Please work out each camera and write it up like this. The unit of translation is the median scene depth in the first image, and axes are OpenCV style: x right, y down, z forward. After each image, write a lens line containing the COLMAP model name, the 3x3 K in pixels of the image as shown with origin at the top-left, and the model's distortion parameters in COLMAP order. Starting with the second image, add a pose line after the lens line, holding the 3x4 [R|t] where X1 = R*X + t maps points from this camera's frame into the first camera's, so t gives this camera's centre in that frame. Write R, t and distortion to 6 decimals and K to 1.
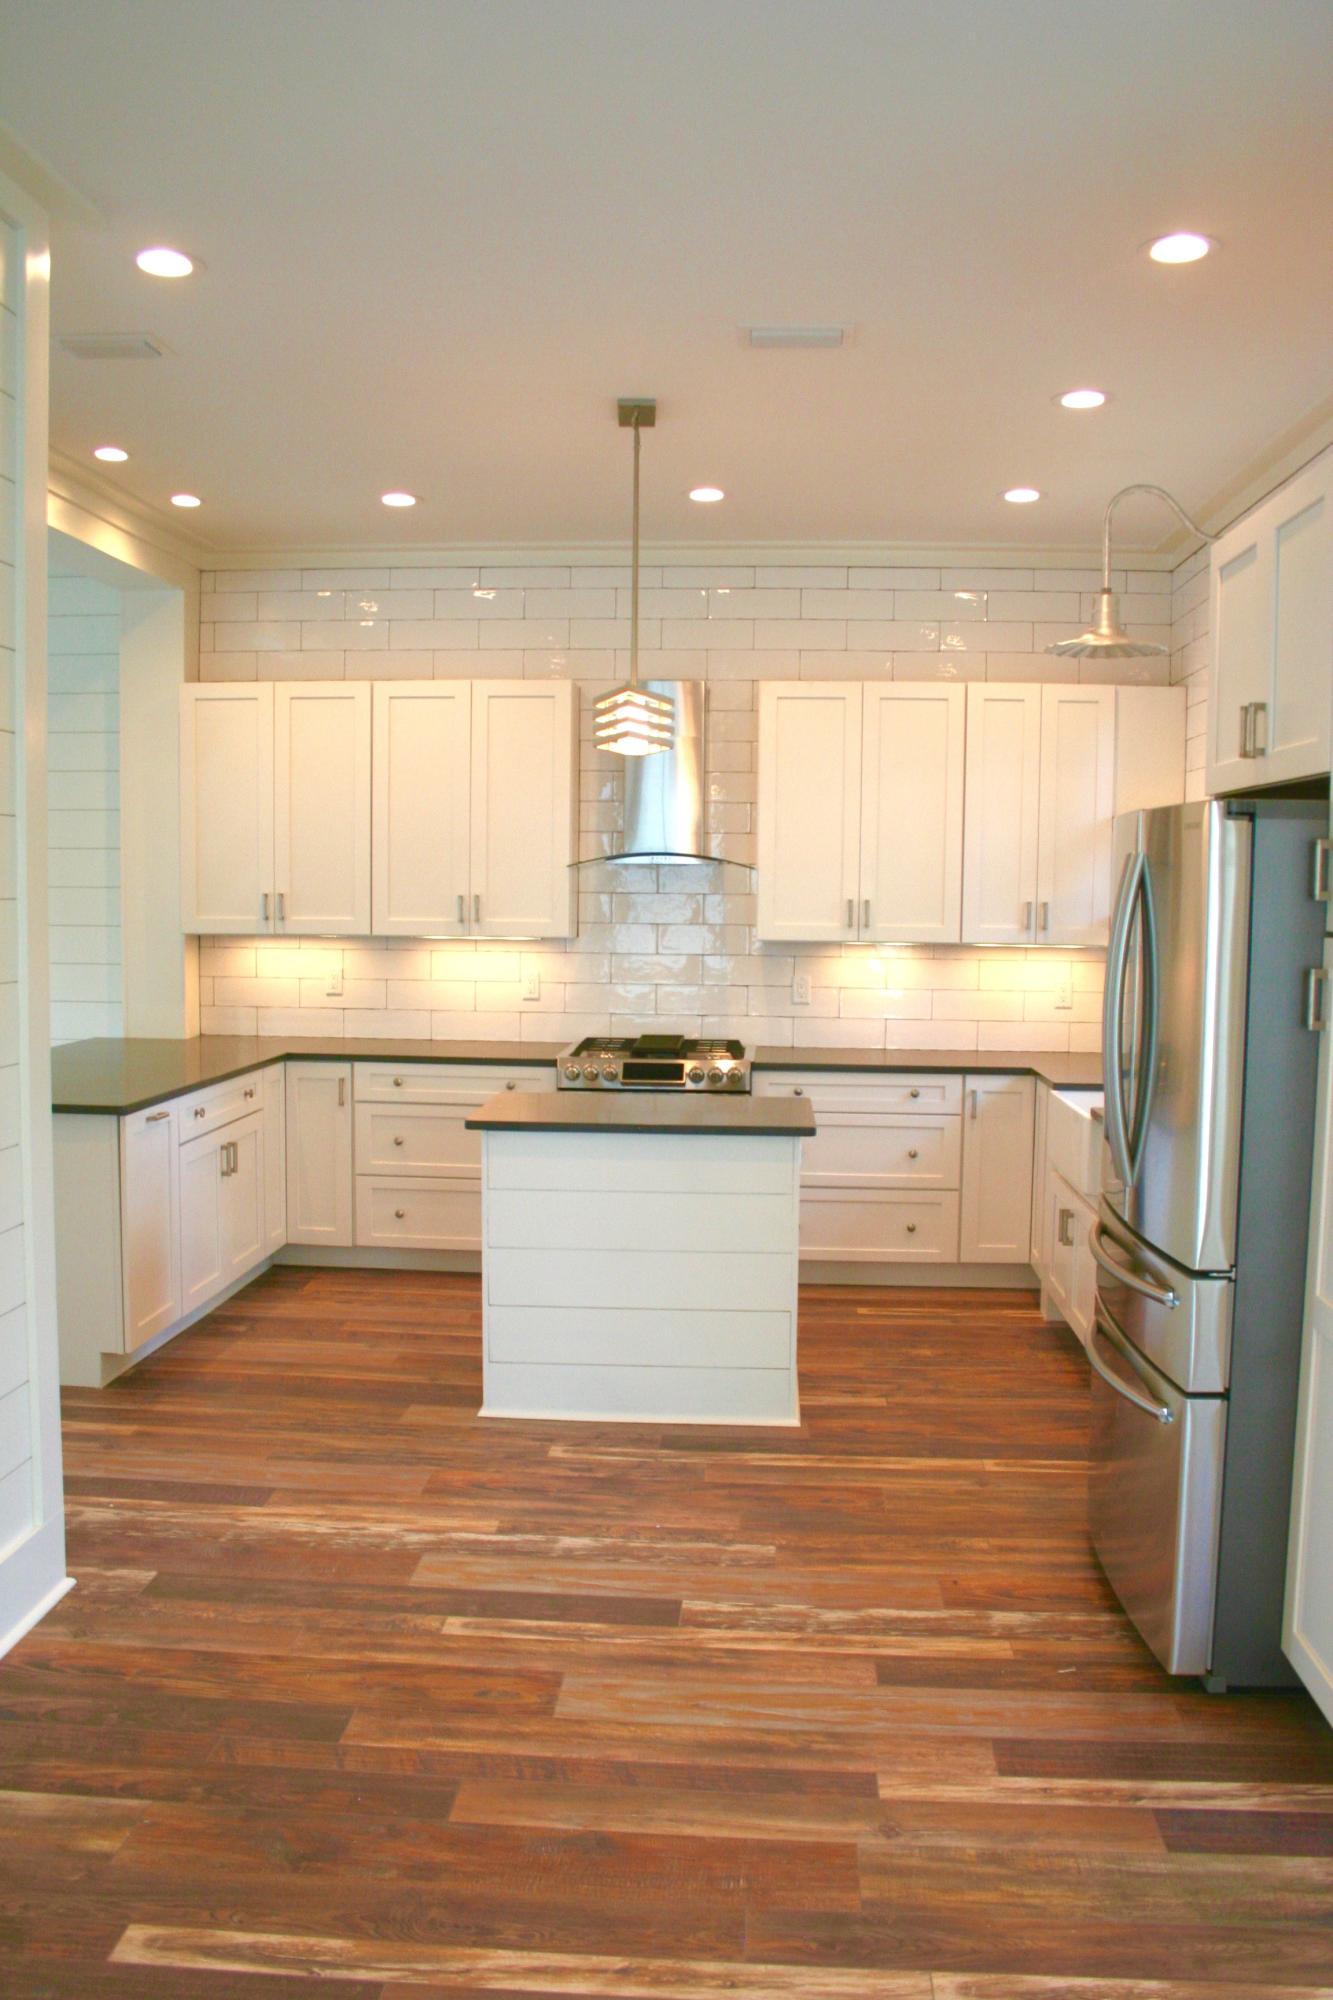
lens RADIAL K [[1642.2, 0, 666.5], [0, 1642.2, 1000.0], [0, 0, 1]] dist [-0.085393, -0.001410]
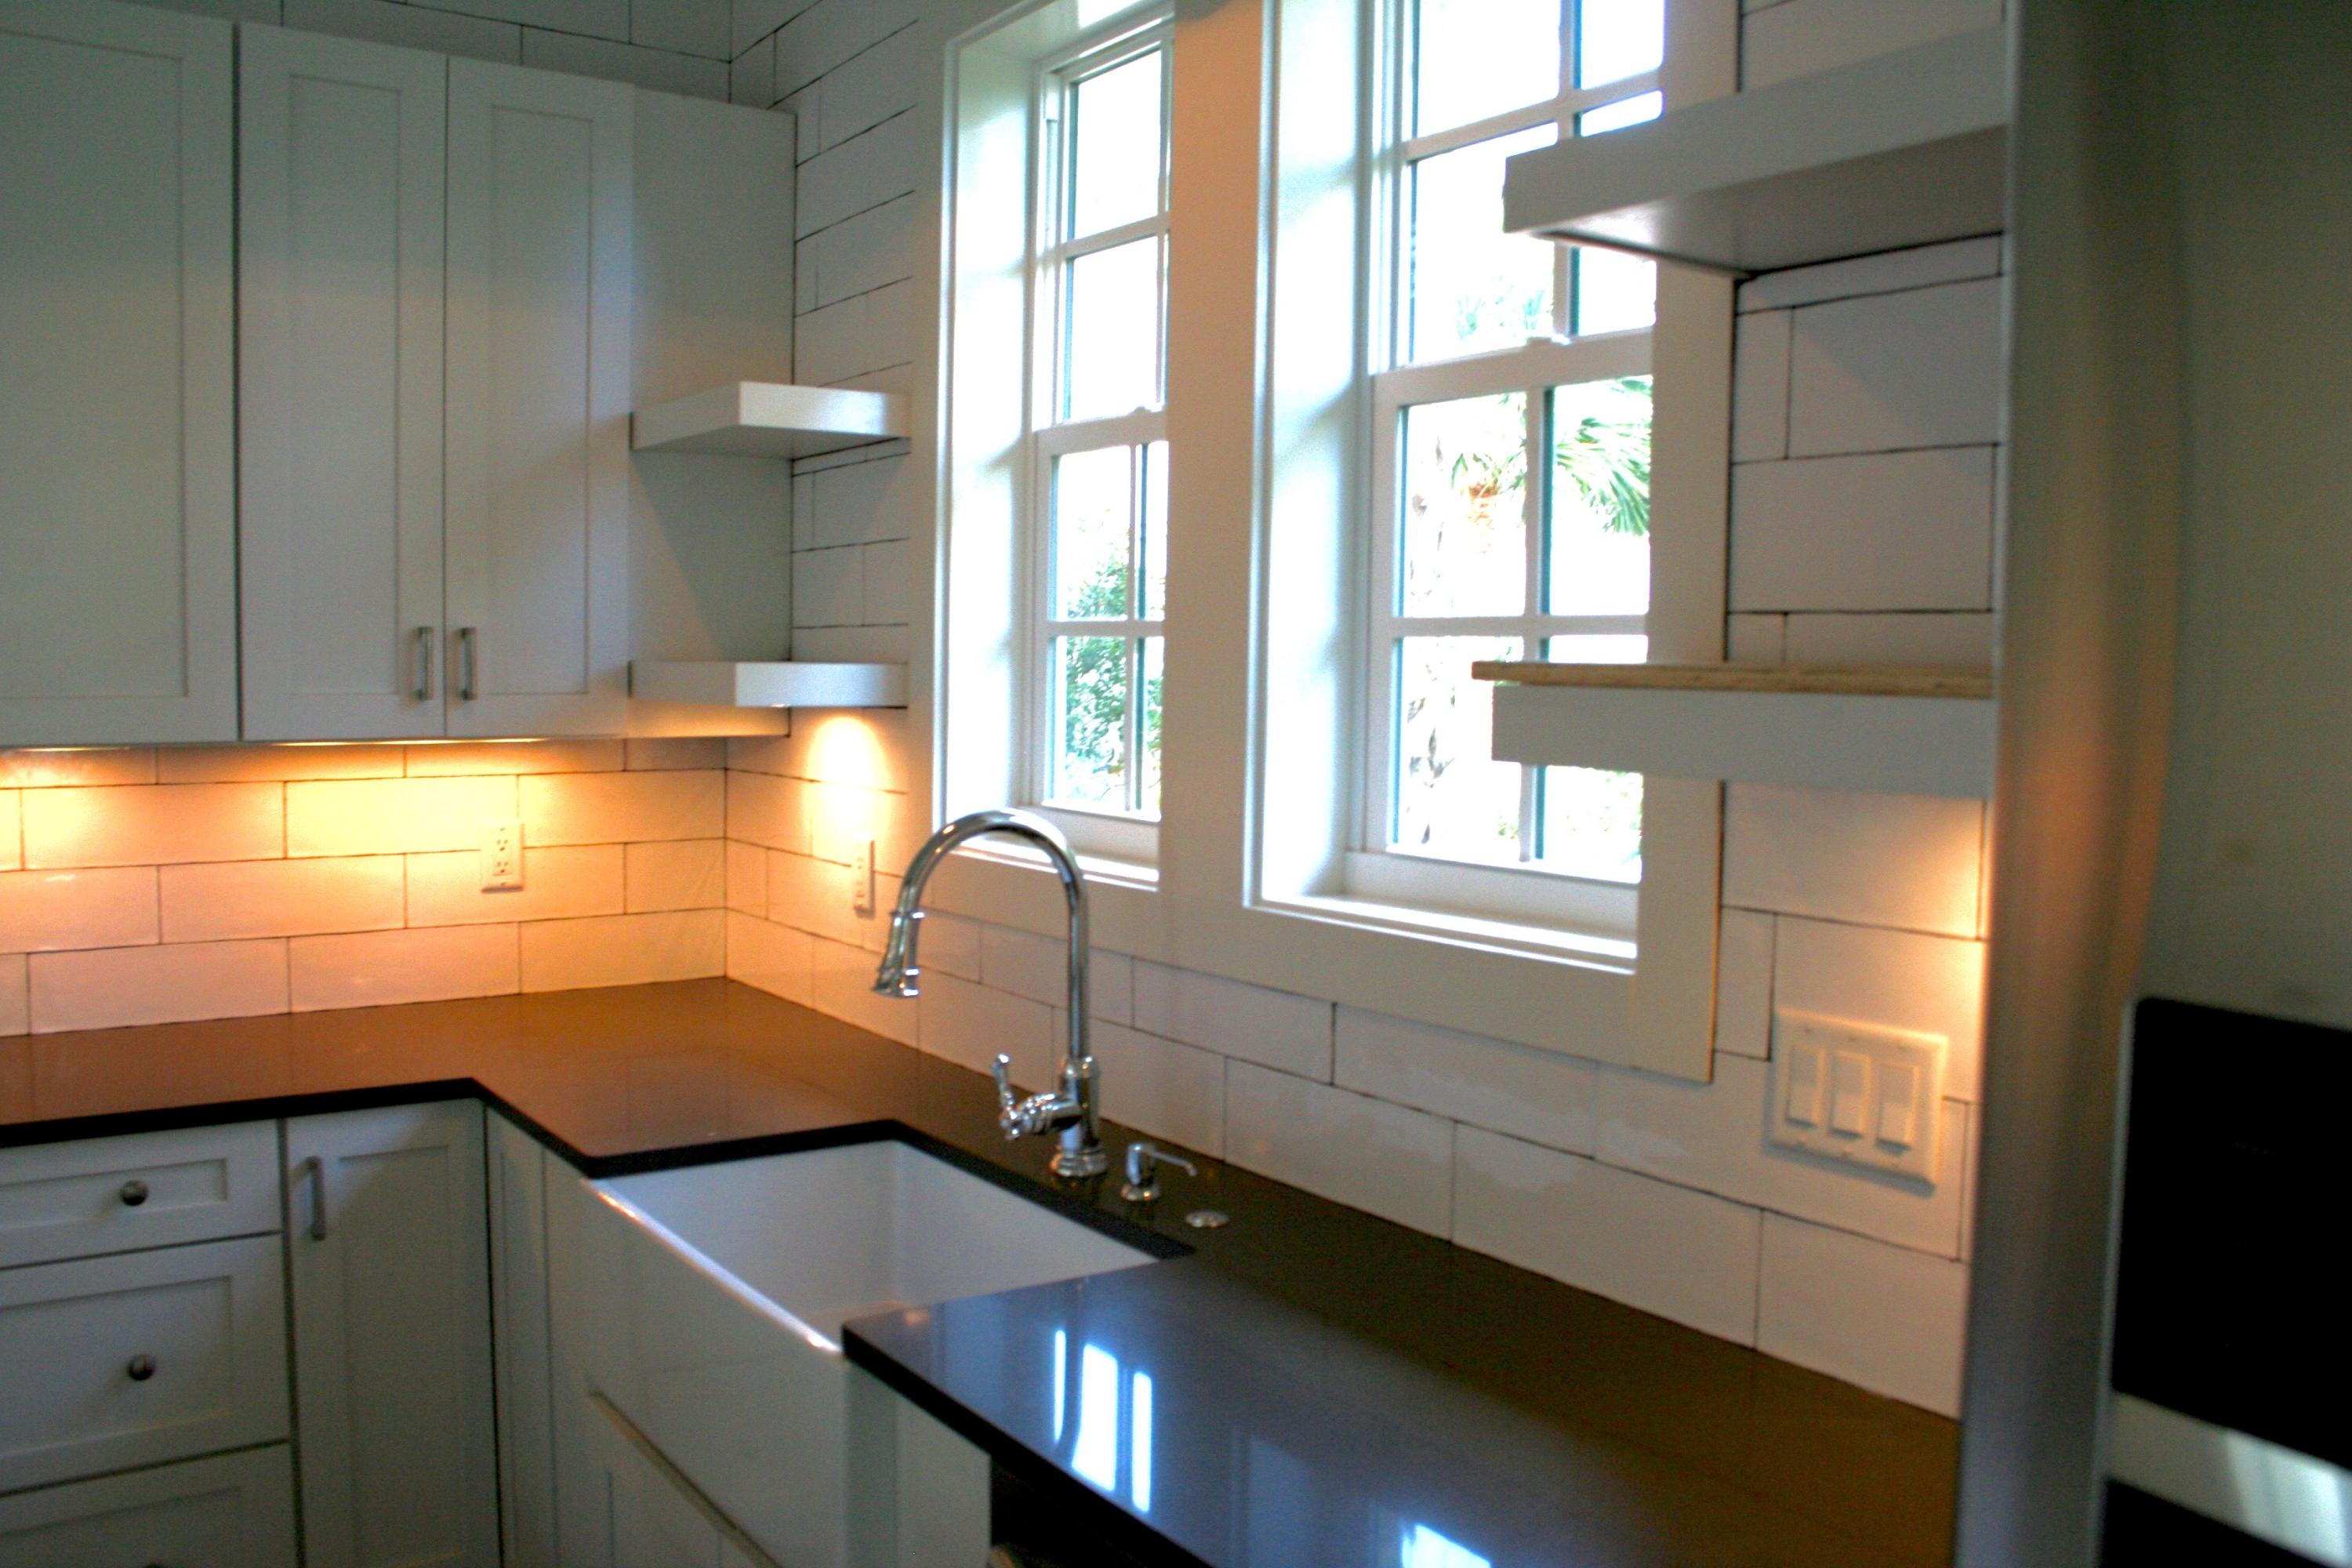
lens RADIAL K [[1931.2, 0, 1176.0], [0, 1931.2, 784.0], [0, 0, 1]] dist [-0.085393, -0.001410]
pose [[0.779524, -0.045268, 0.624735, 0.081804], [0.041973, 0.998918, 0.020008, -0.026035], [-0.624965, 0.010625, 0.780581, 0.564173]]
